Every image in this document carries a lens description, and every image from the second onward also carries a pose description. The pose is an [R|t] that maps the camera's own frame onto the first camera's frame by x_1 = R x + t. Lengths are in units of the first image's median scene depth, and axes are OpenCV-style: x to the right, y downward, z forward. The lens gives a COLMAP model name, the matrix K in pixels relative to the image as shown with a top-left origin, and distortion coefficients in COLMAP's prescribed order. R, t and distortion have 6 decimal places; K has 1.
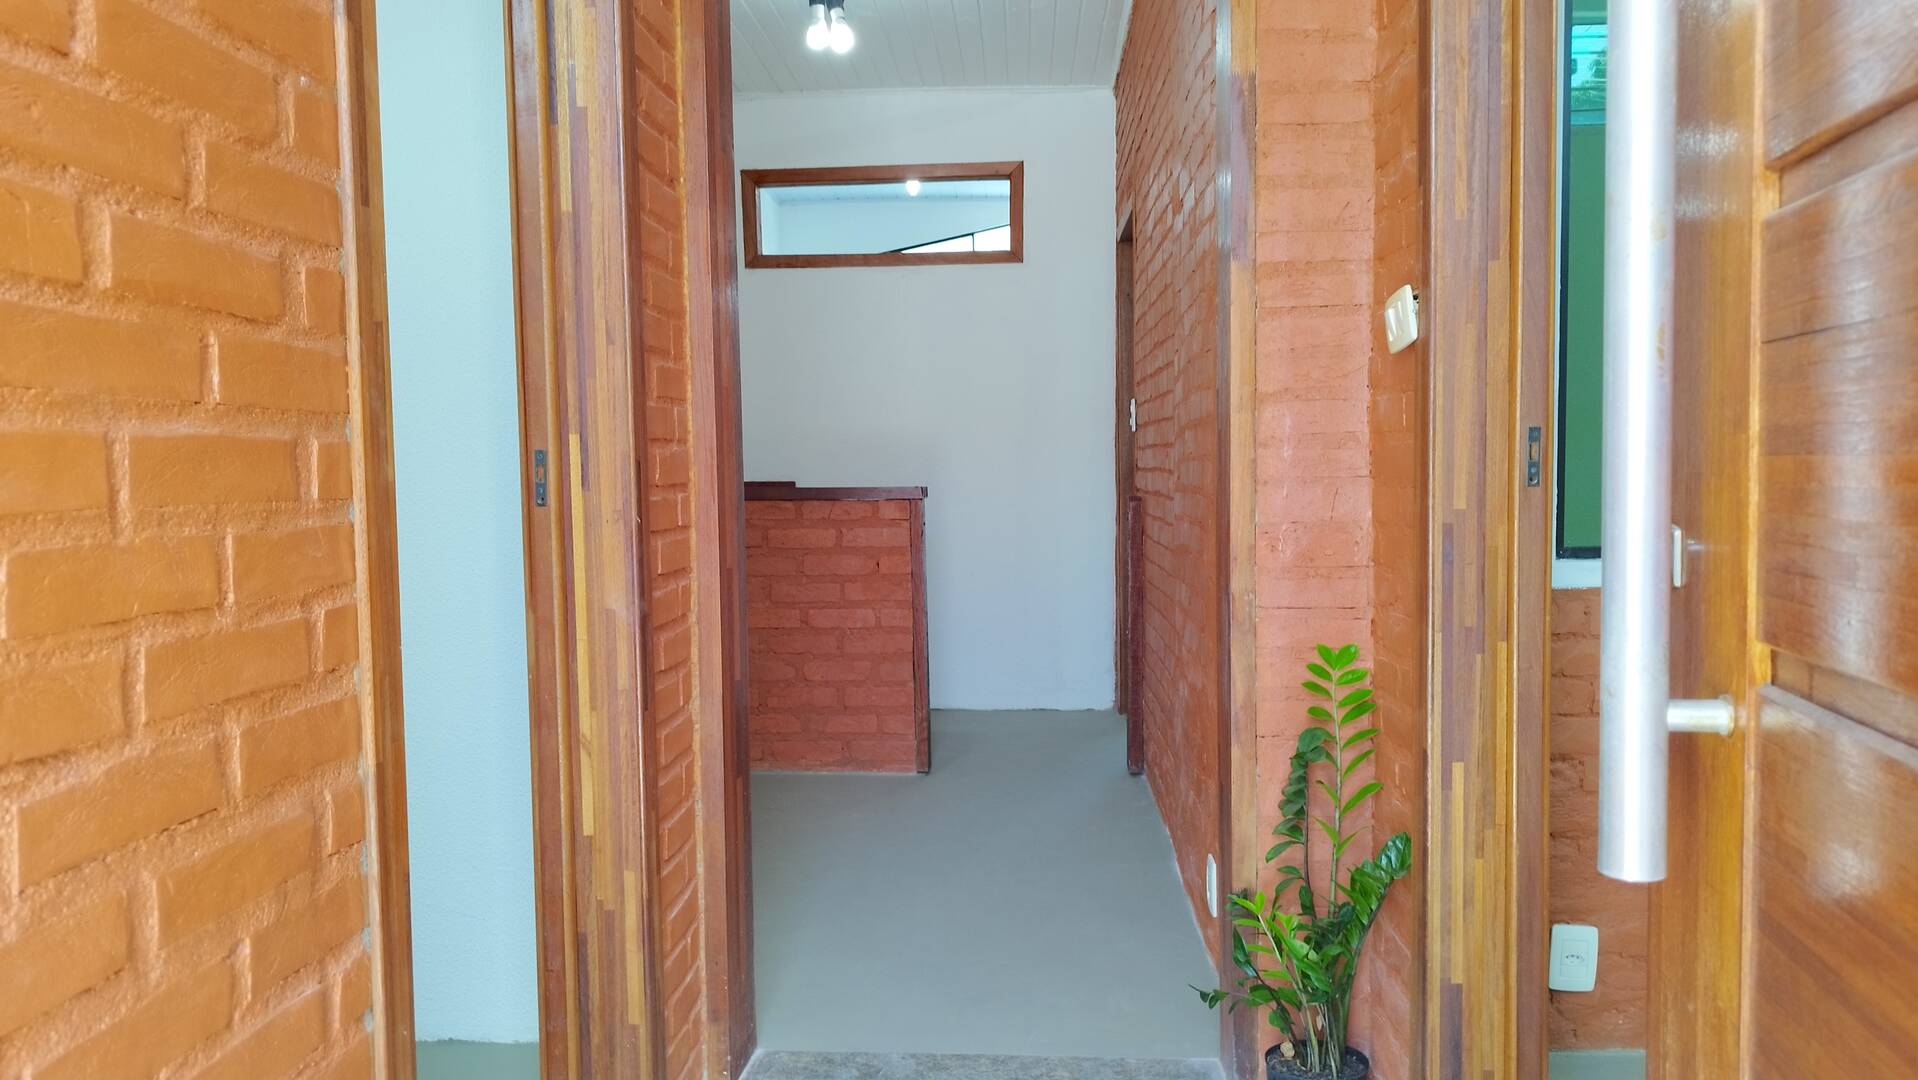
lens RADIAL K [[1387.5, 0, 958.5], [0, 1387.5, 537.7], [0, 0, 1]] dist [0.000949, -0.000371]
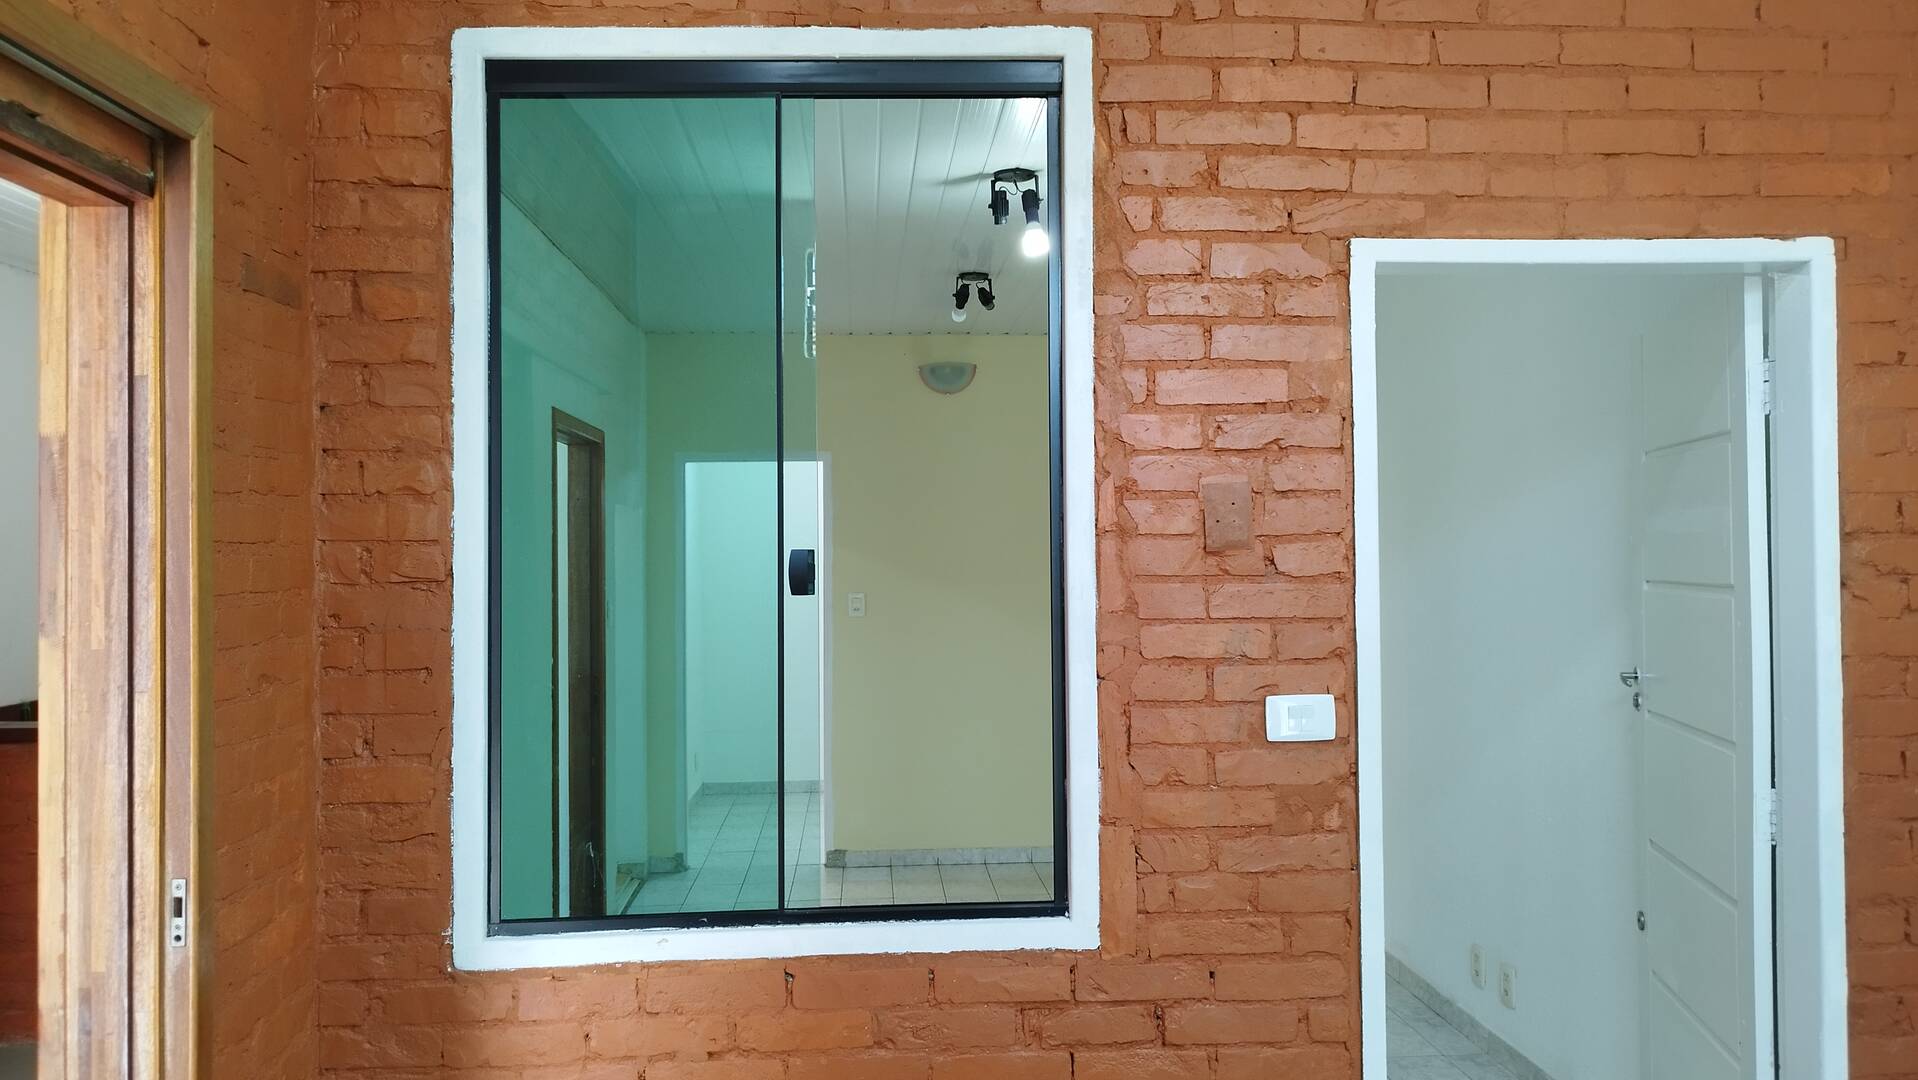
lens RADIAL K [[1387.5, 0, 957.1], [0, 1387.5, 538.7], [0, 0, 1]] dist [0.000949, -0.000371]
pose [[0.991842, 0.007781, 0.127236, 0.801316], [0.001532, 0.997336, -0.072929, -0.234317], [-0.127464, 0.072529, 0.989188, 0.031048]]
